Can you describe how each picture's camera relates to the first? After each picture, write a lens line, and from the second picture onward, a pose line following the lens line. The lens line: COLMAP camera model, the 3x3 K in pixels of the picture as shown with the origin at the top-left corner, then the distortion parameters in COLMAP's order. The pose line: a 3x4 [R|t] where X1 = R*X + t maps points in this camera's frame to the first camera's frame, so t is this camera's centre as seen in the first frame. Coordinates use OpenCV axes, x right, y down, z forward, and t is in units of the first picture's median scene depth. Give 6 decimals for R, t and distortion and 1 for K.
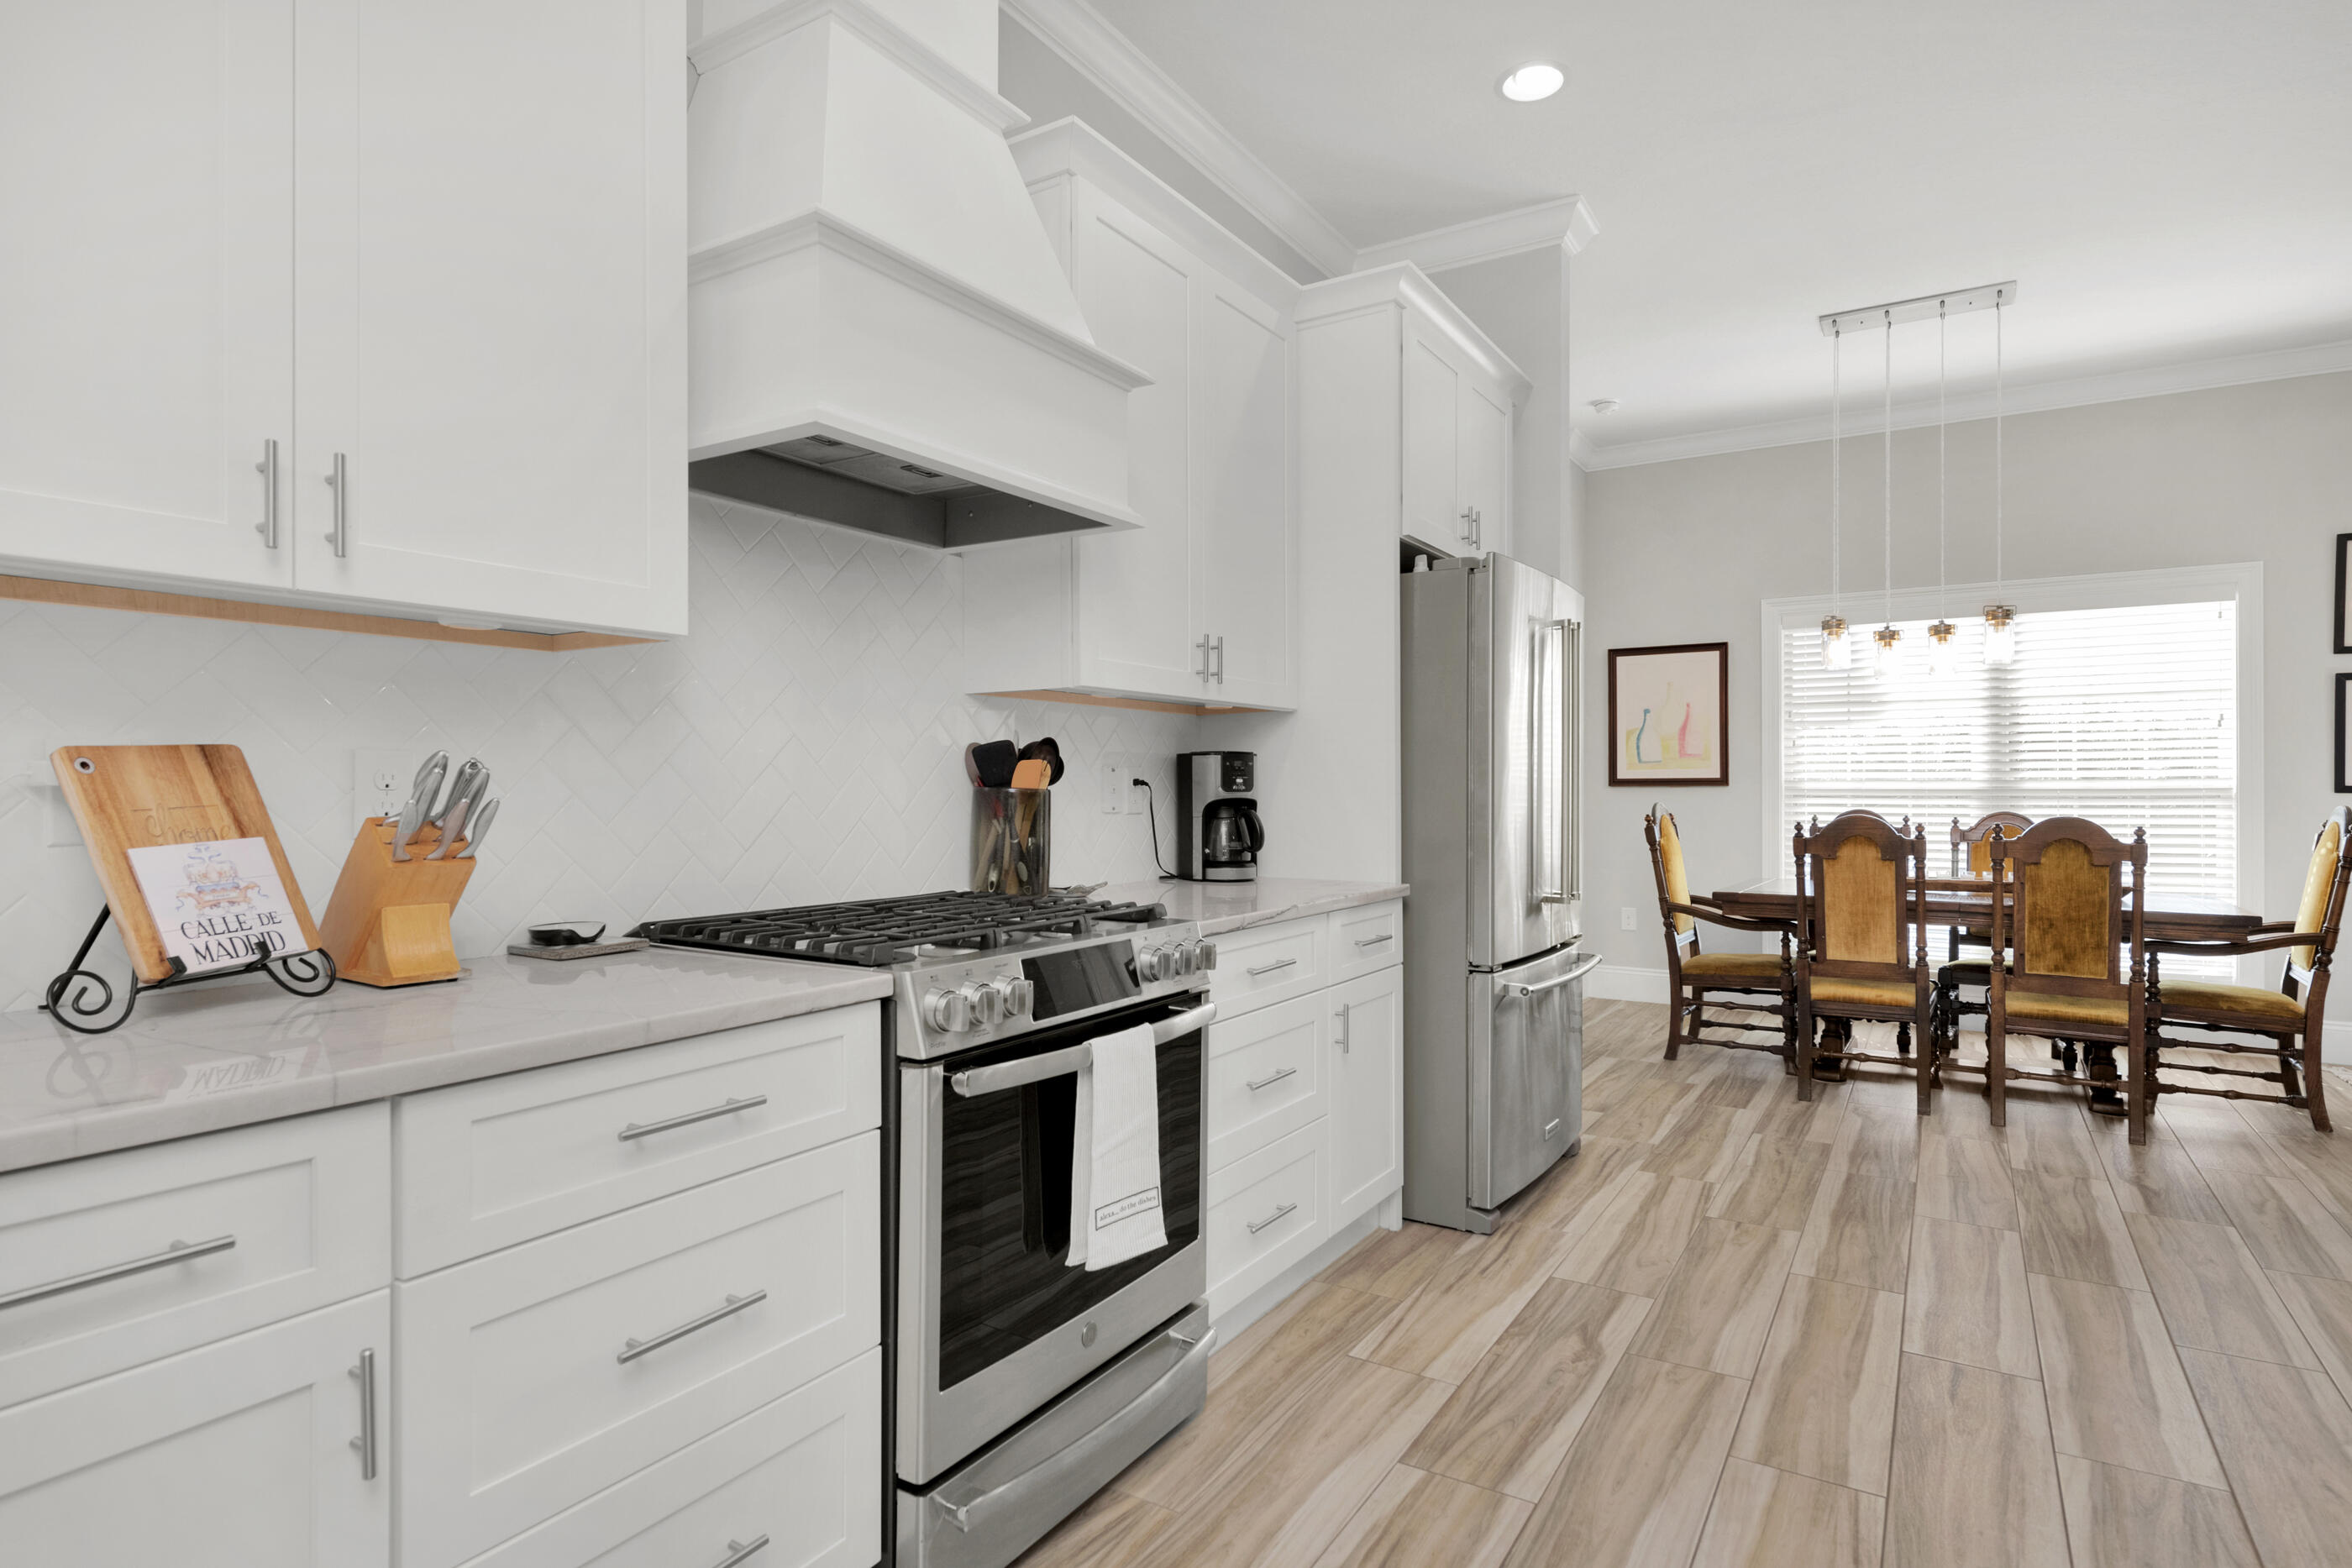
lens RADIAL K [[1304.6, 0, 1102.8], [0, 1304.6, 774.6], [0, 0, 1]] dist [0.010733, -0.005062]
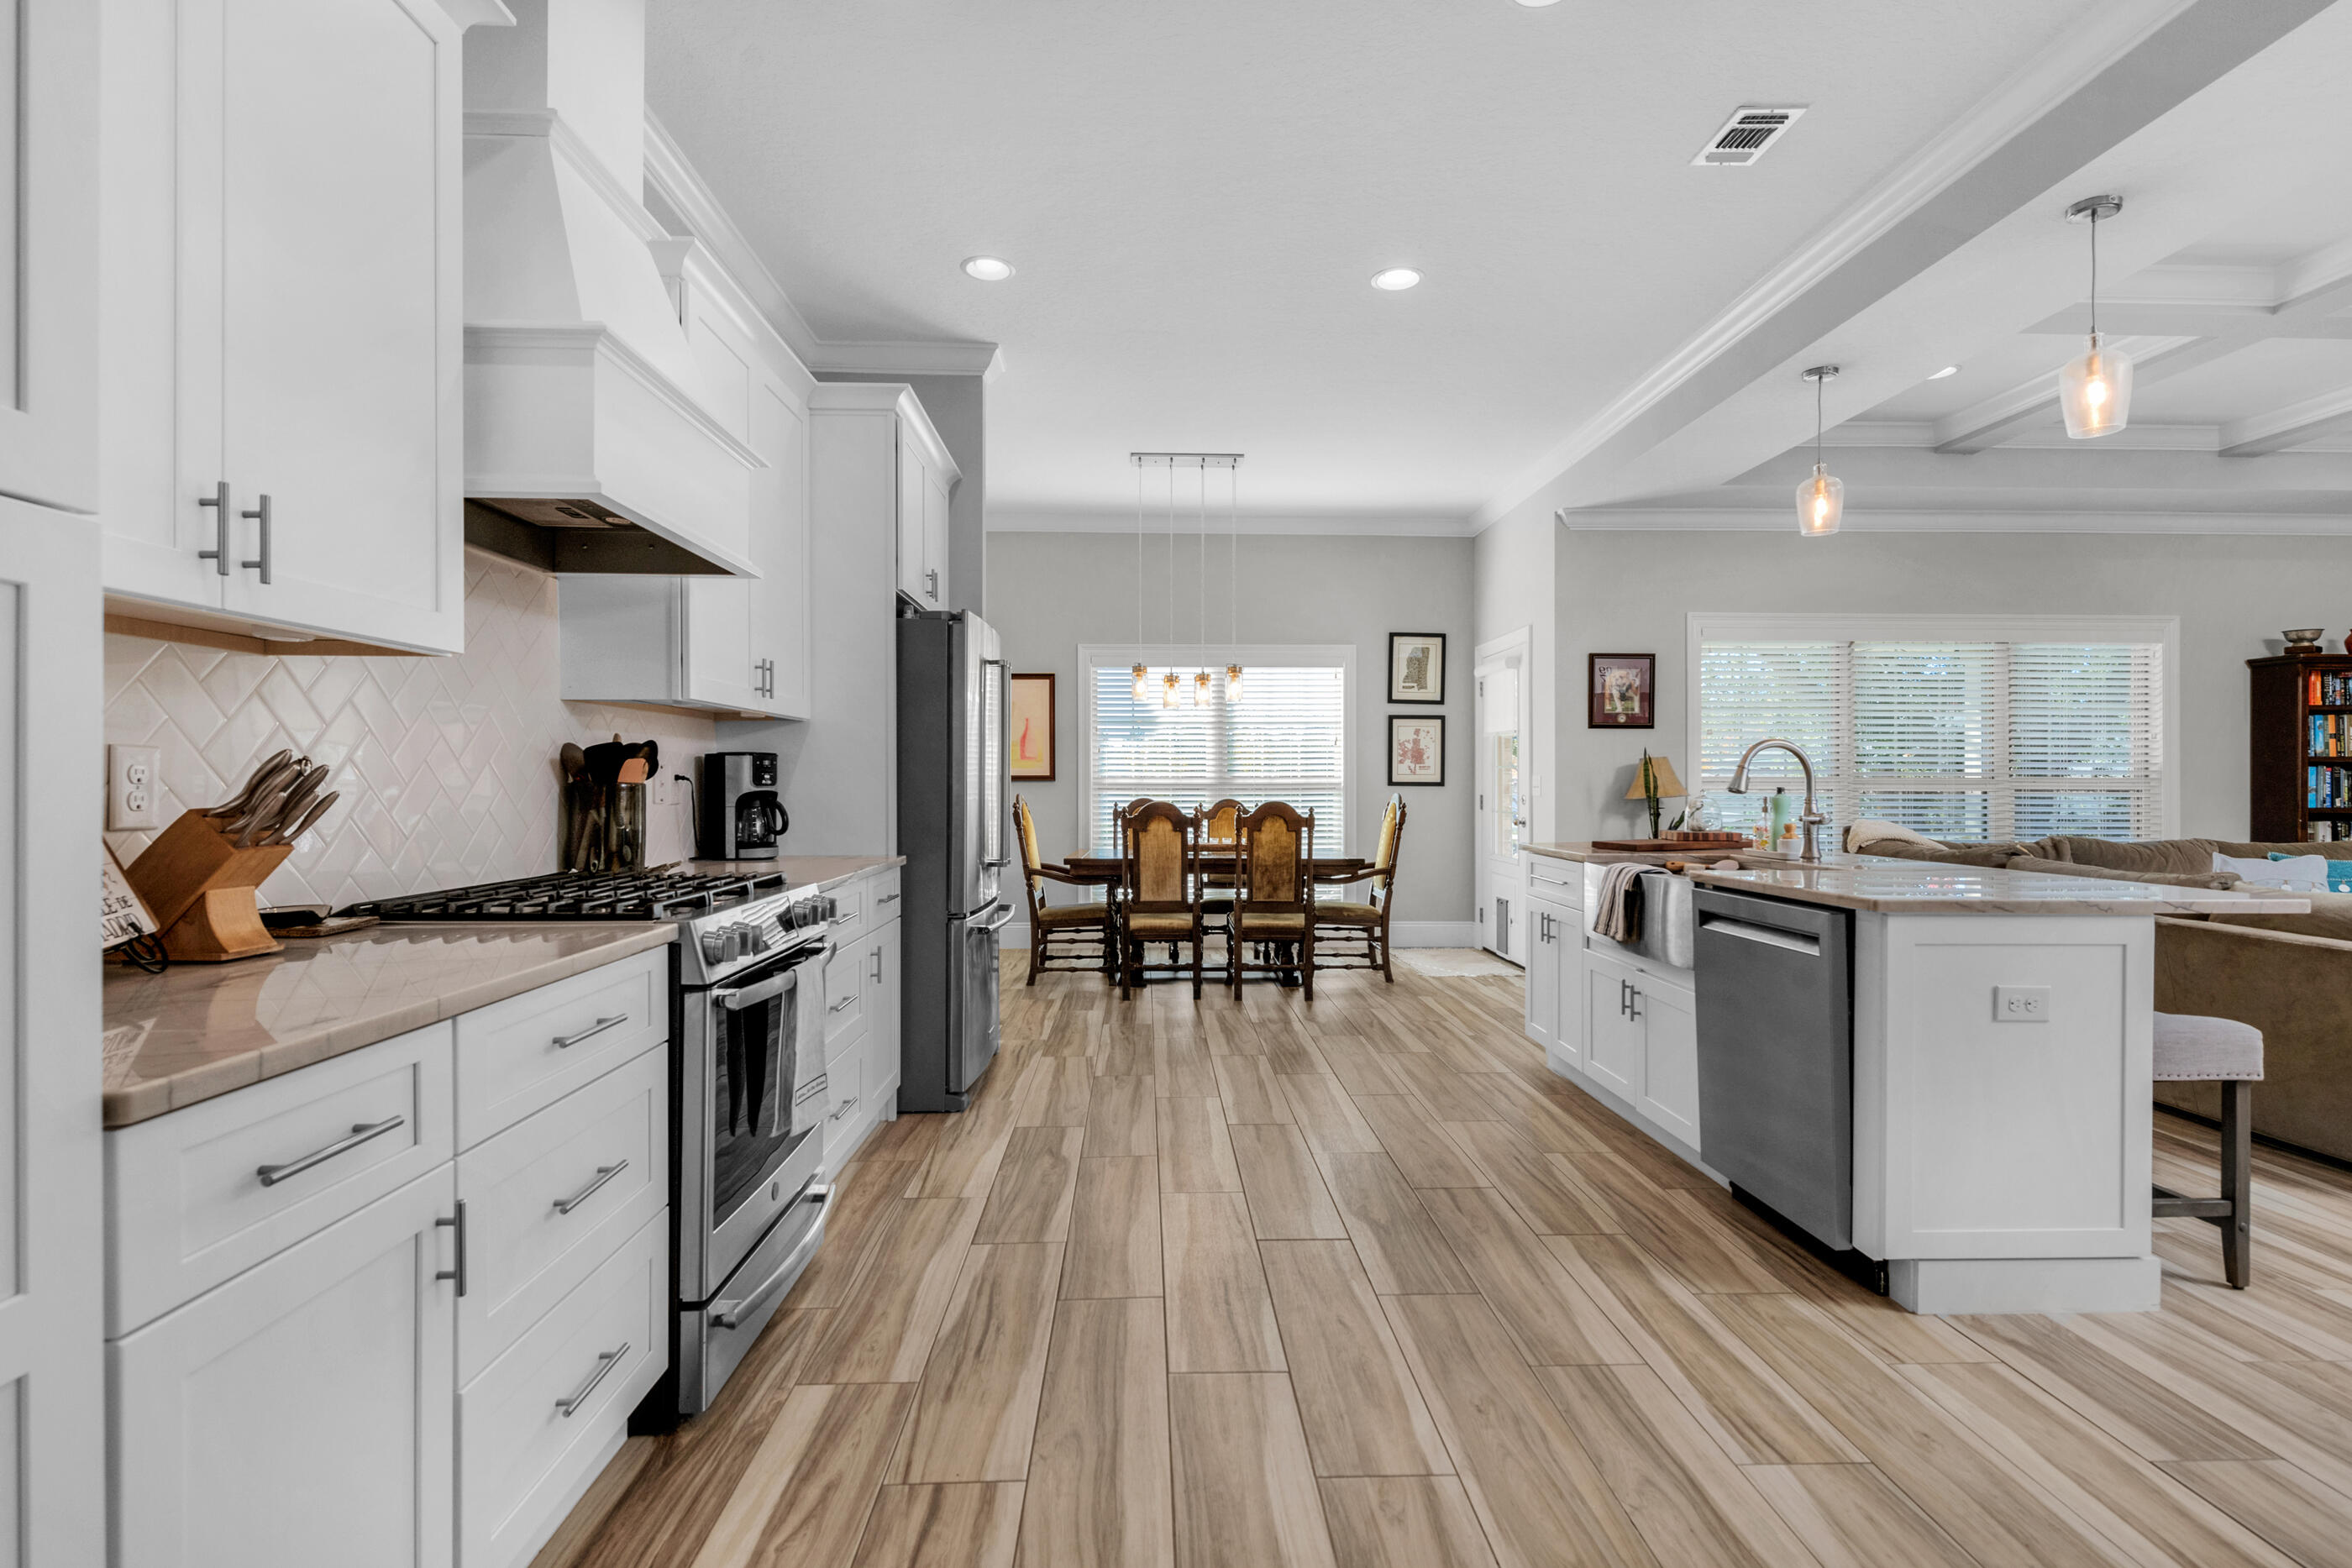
lens RADIAL K [[1163.0, 0, 1192.0], [0, 1163.0, 774.8], [0, 0, 1]] dist [0.001369, 0.001880]
pose [[0.819836, 0.003475, 0.572587, -0.194667], [-0.005037, 0.999987, 0.001143, -0.000533], [-0.572576, -0.003821, 0.819843, -0.124657]]
